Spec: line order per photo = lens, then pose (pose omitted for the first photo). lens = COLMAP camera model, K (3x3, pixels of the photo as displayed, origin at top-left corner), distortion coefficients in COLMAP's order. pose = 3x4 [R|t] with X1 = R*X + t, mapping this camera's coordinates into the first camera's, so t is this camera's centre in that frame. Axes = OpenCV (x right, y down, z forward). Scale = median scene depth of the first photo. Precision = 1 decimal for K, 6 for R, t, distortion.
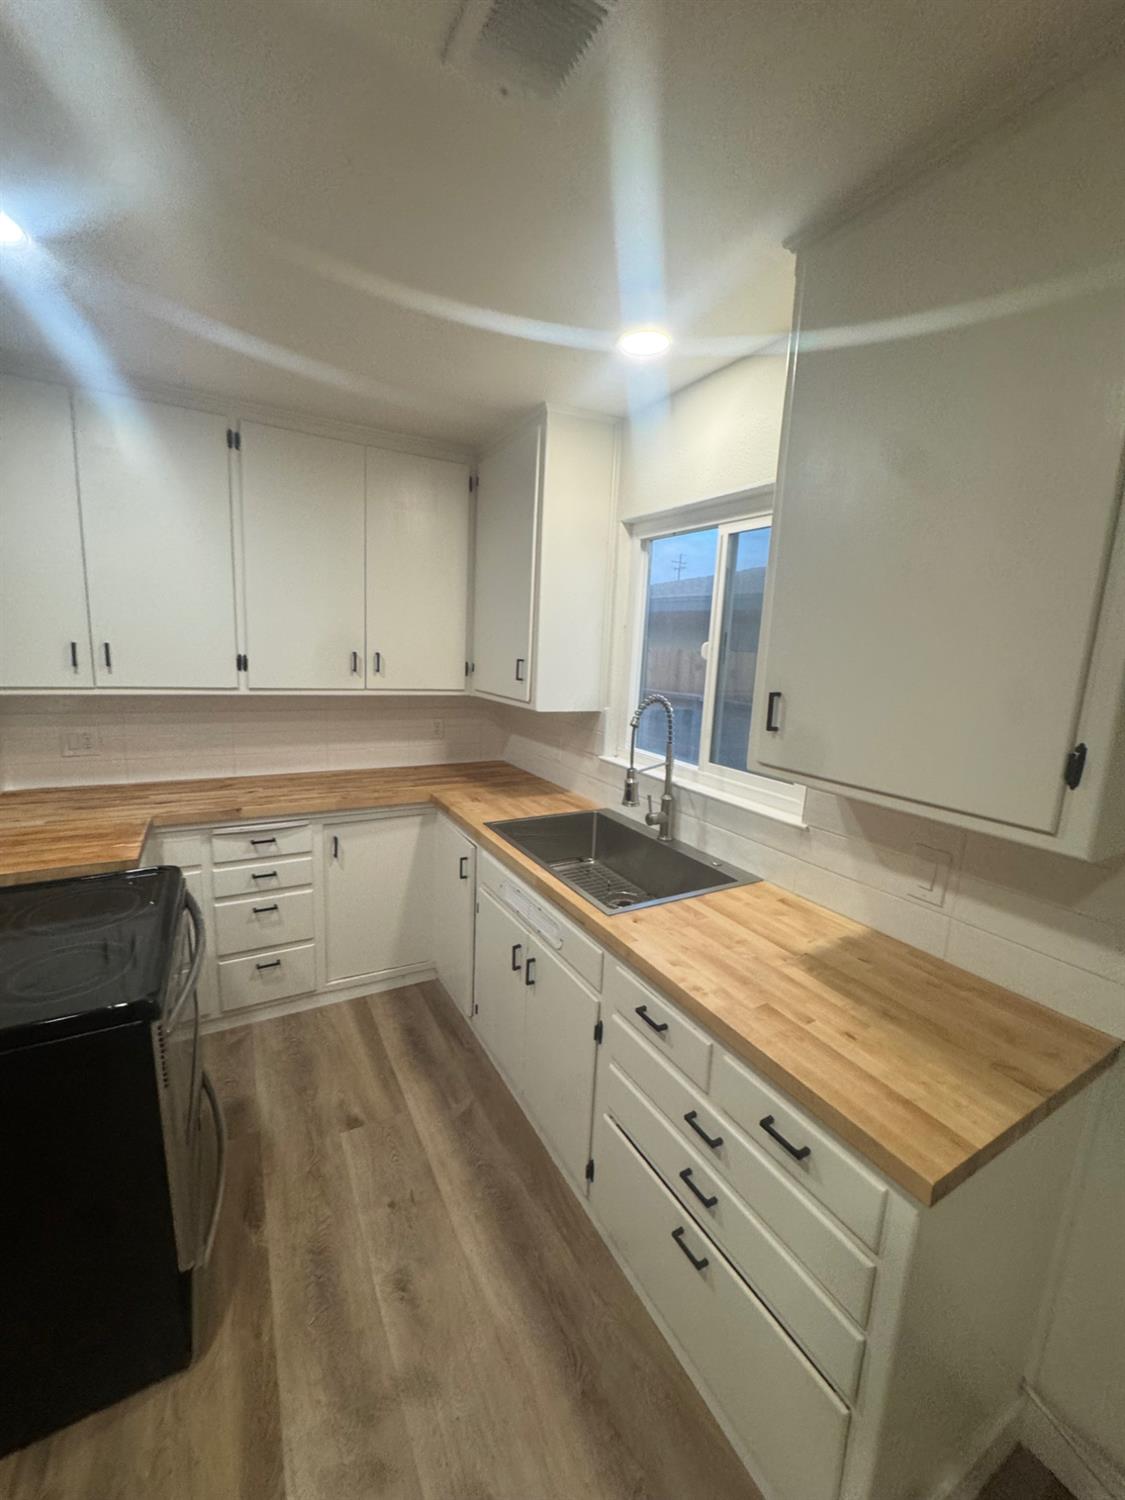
lens RADIAL K [[599.1, 0, 562.5], [0, 599.1, 750.0], [0, 0, 1]] dist [-0.001136, -0.000139]
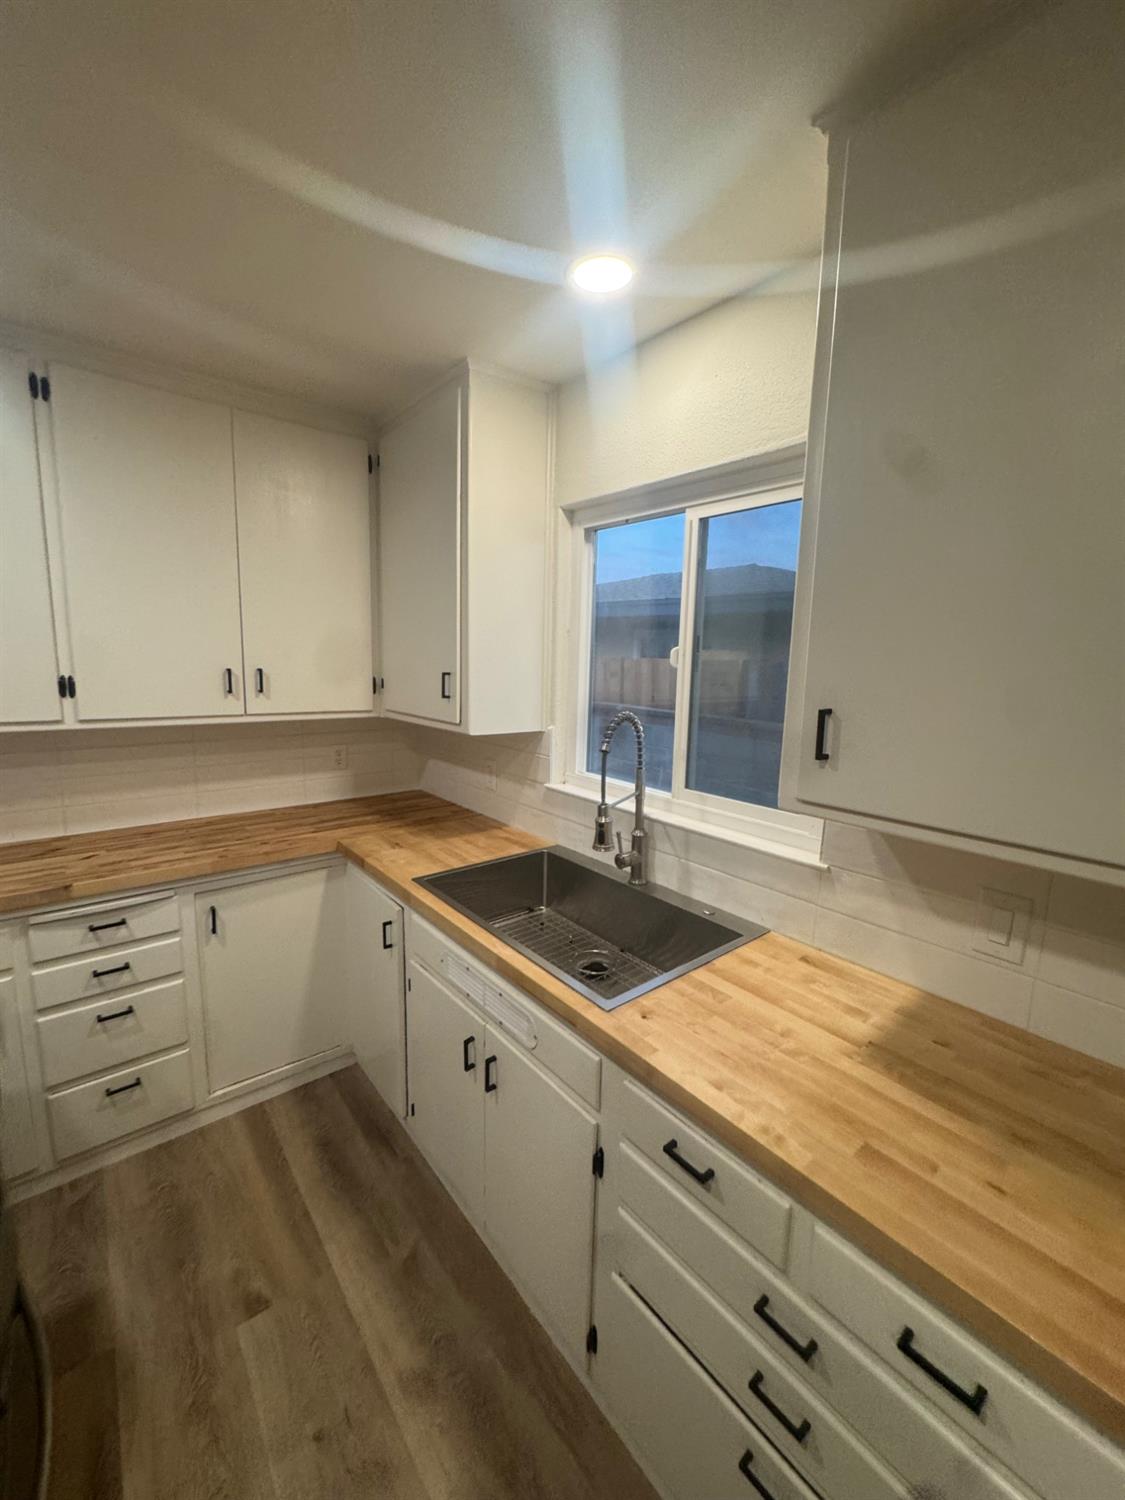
lens RADIAL K [[599.1, 0, 562.5], [0, 599.1, 750.0], [0, 0, 1]] dist [-0.001136, -0.000139]
pose [[0.984712, -0.047936, 0.167465, -0.064680], [0.050308, 0.998684, -0.009947, -0.033646], [-0.166768, 0.018220, 0.985828, 0.190975]]
